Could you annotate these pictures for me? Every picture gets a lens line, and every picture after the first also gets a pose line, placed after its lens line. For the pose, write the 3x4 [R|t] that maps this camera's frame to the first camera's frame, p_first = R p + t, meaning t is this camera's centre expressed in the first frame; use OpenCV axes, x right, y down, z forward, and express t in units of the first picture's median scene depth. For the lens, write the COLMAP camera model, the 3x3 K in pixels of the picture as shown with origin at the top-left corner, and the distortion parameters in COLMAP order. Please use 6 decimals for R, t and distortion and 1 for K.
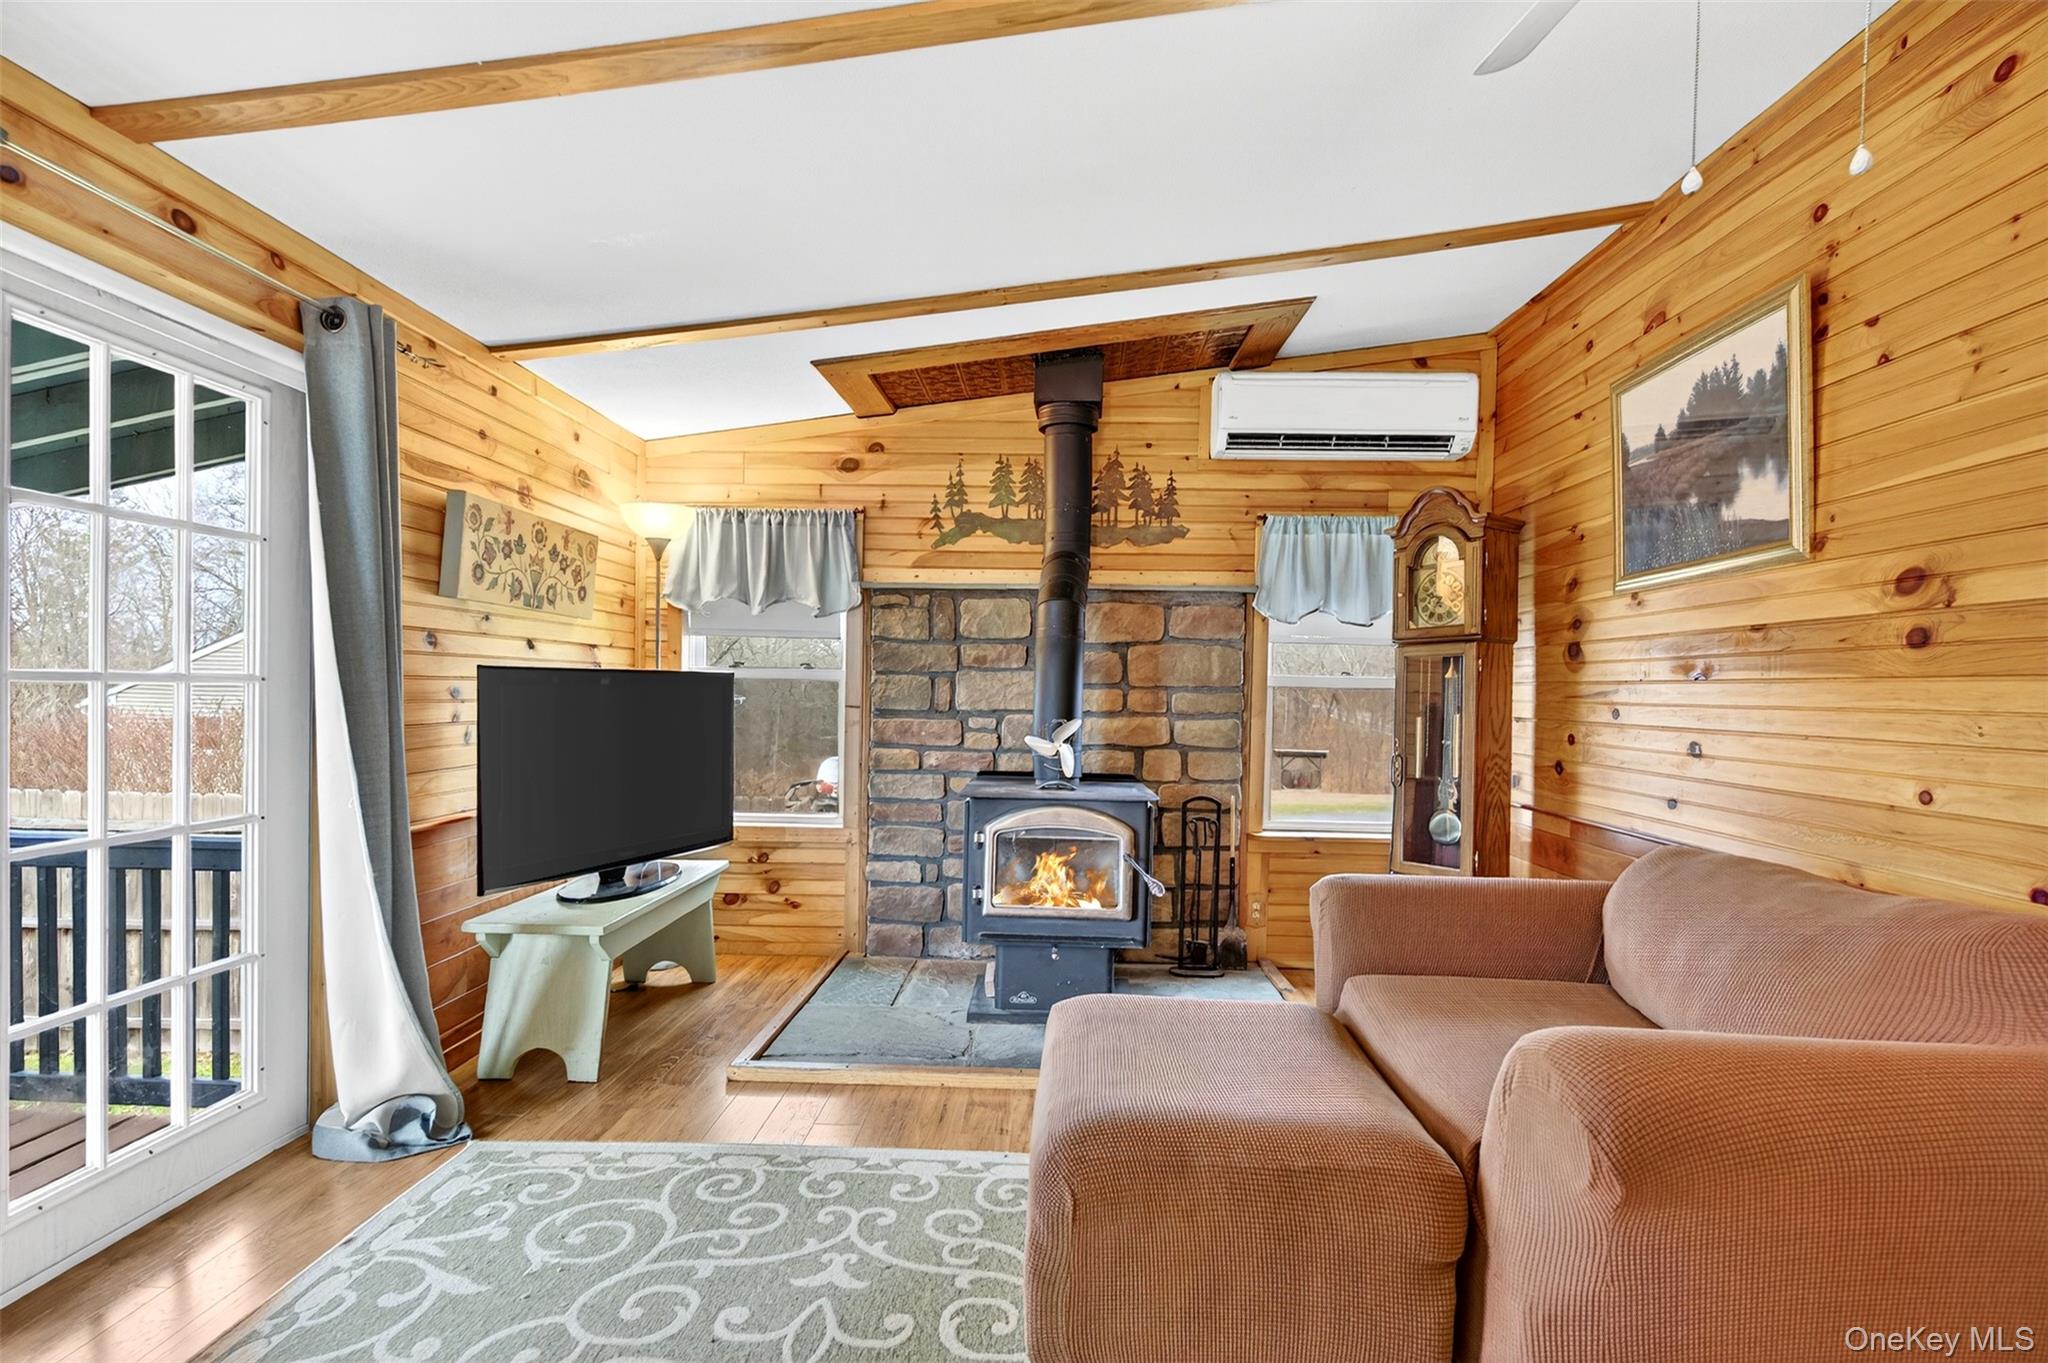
lens RADIAL K [[1002.2, 0, 1027.0], [0, 1002.2, 693.5], [0, 0, 1]] dist [-0.000472, 0.000956]
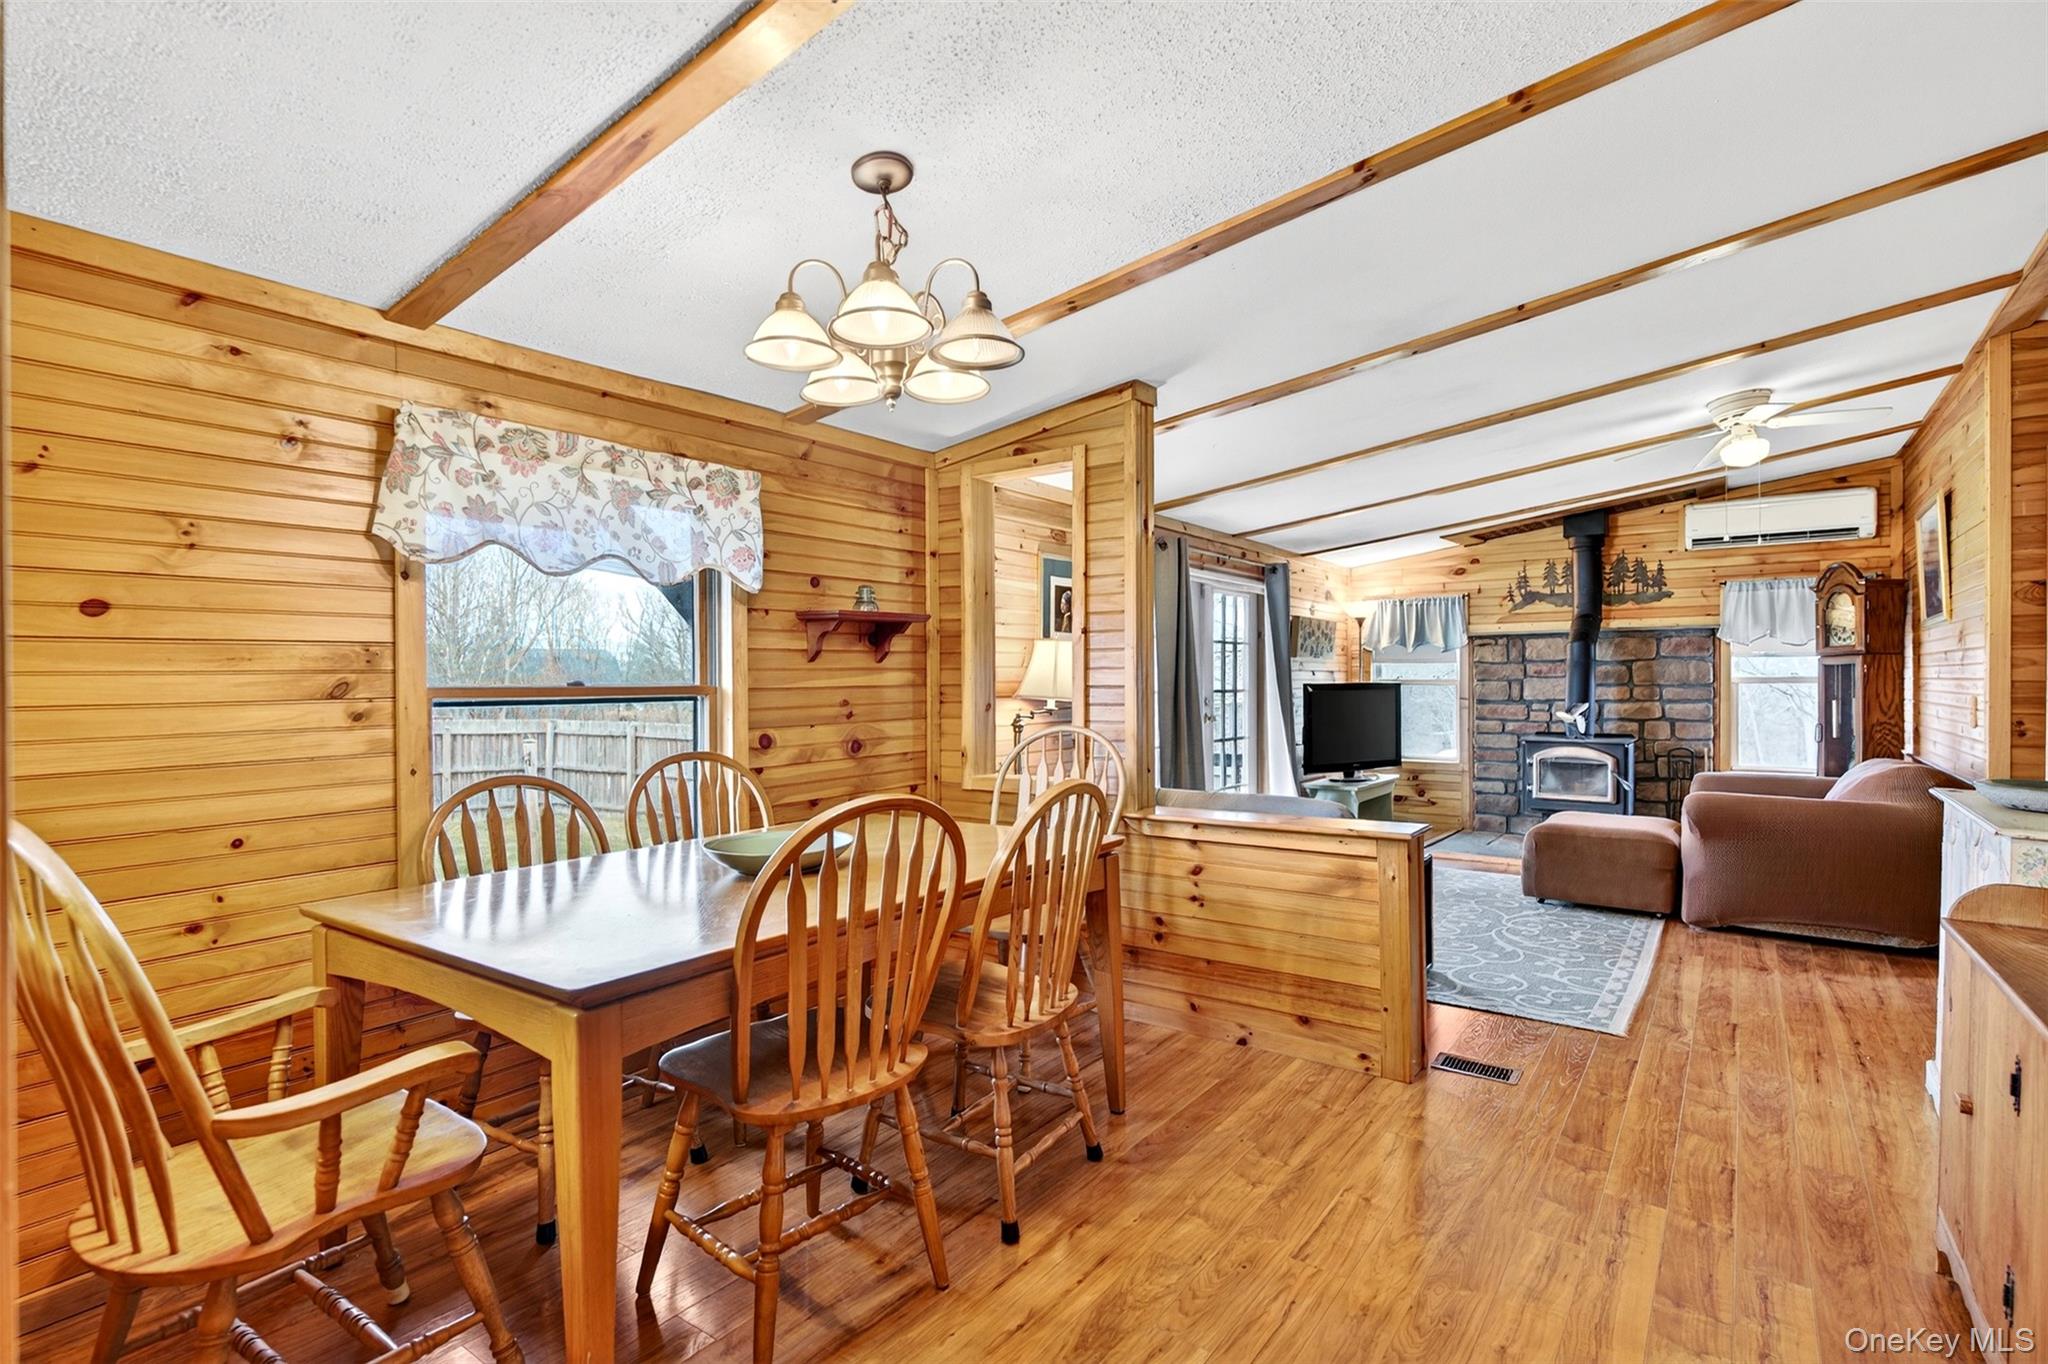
lens RADIAL K [[1002.2, 0, 1021.9], [0, 1002.2, 692.8], [0, 0, 1]] dist [-0.000472, 0.000956]
pose [[0.828239, -0.014850, -0.560179, 0.200000], [0.015324, 0.999875, -0.003849, -0.003293], [0.560166, -0.005396, 0.828363, -1.060895]]
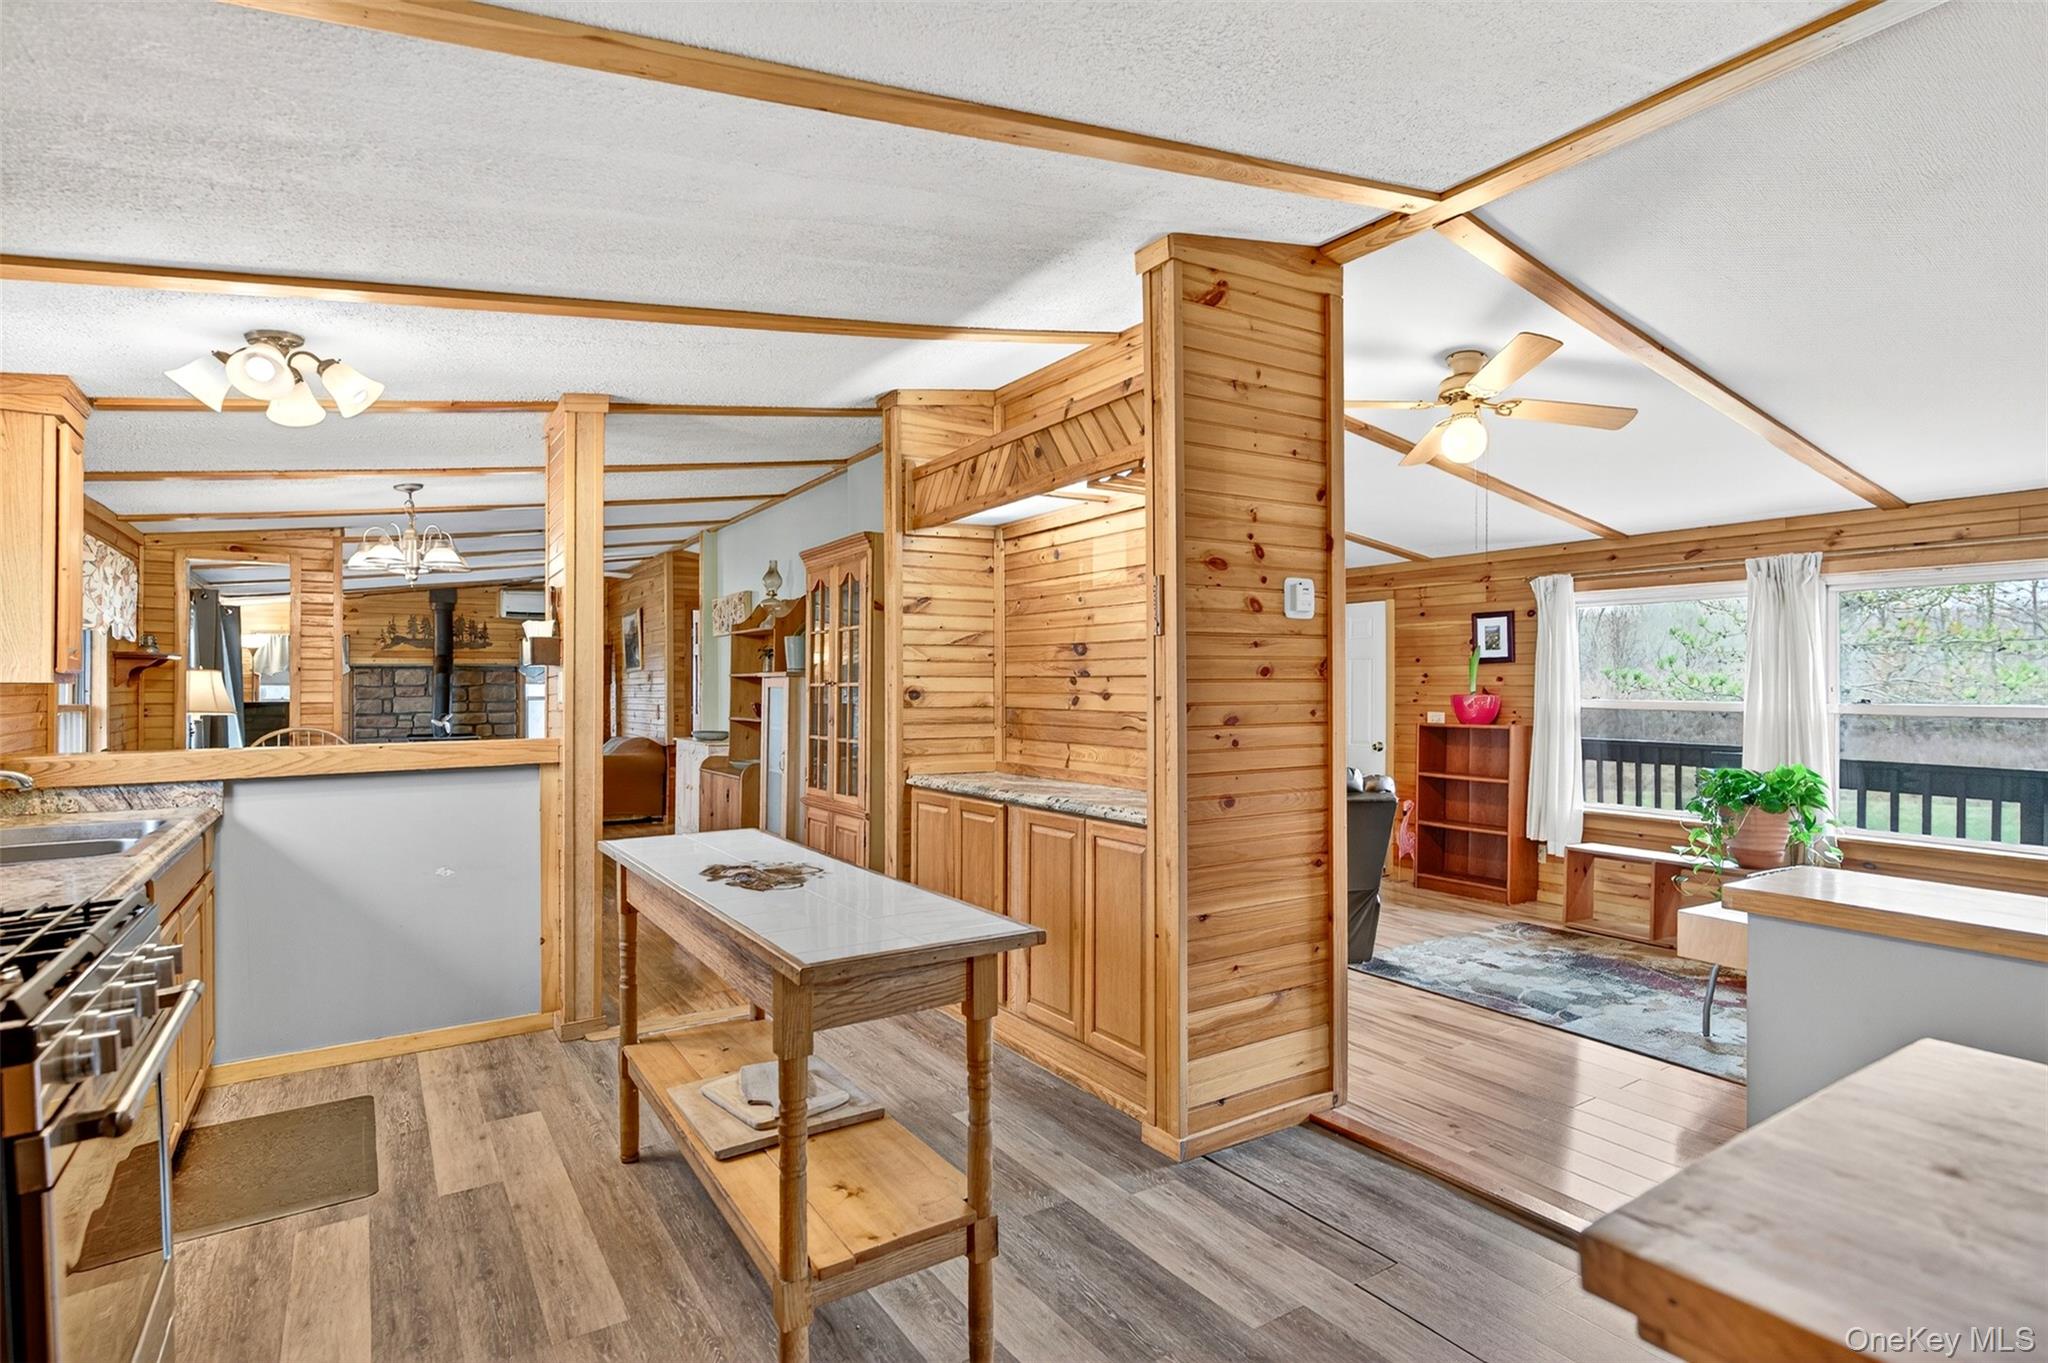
lens RADIAL K [[1002.2, 0, 1016.0], [0, 1002.2, 689.2], [0, 0, 1]] dist [-0.000472, 0.000956]
pose [[0.819305, -0.019999, 0.573010, -0.240889], [0.023412, 0.999725, 0.001417, -0.010331], [-0.572880, 0.012255, 0.819547, -2.080367]]
